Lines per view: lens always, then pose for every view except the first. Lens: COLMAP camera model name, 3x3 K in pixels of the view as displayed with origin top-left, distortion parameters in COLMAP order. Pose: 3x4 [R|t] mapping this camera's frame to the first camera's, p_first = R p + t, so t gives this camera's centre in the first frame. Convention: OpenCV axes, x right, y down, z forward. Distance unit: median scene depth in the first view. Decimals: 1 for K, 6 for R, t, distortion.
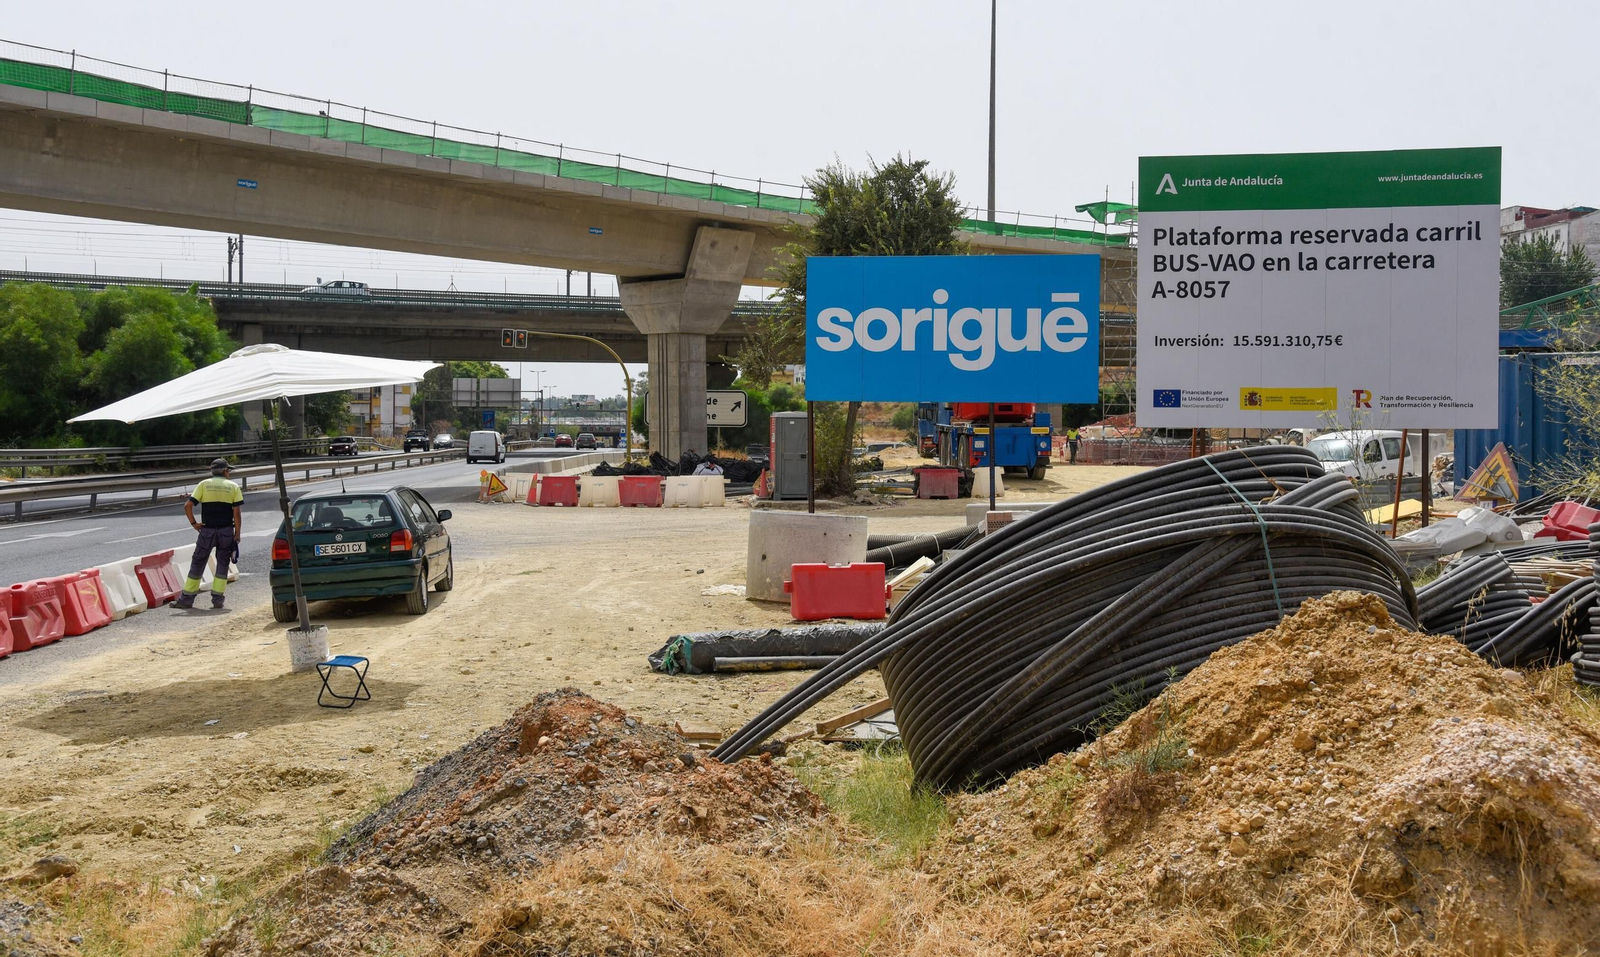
lens RADIAL K [[1644.3, 0, 838.5], [0, 1644.3, 407.4], [0, 0, 1]] dist [0.104334, 0.000000]
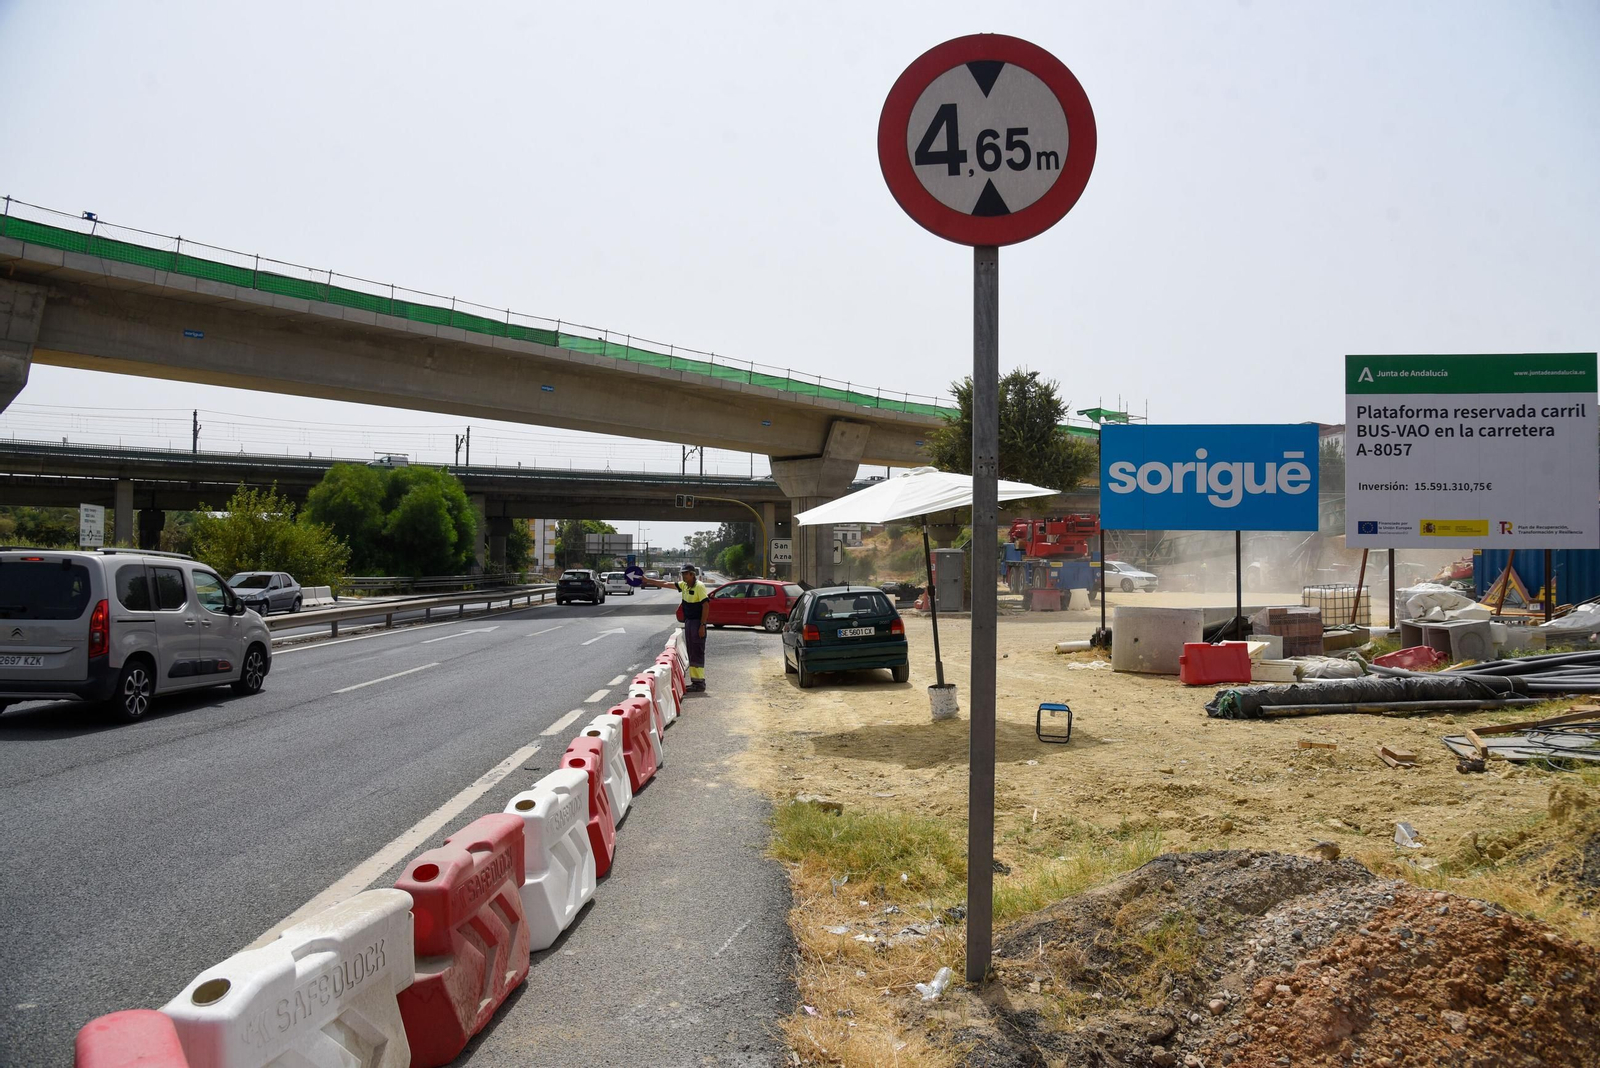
lens RADIAL K [[1136.1, 0, 819.7], [0, 1136.1, 538.9], [0, 0, 1]] dist [-0.097795, 0.065943]
pose [[0.999837, 0.003015, 0.017802, -0.155627], [-0.002697, 0.999837, -0.017835, 0.012278], [-0.017853, 0.017784, 0.999682, 0.038827]]
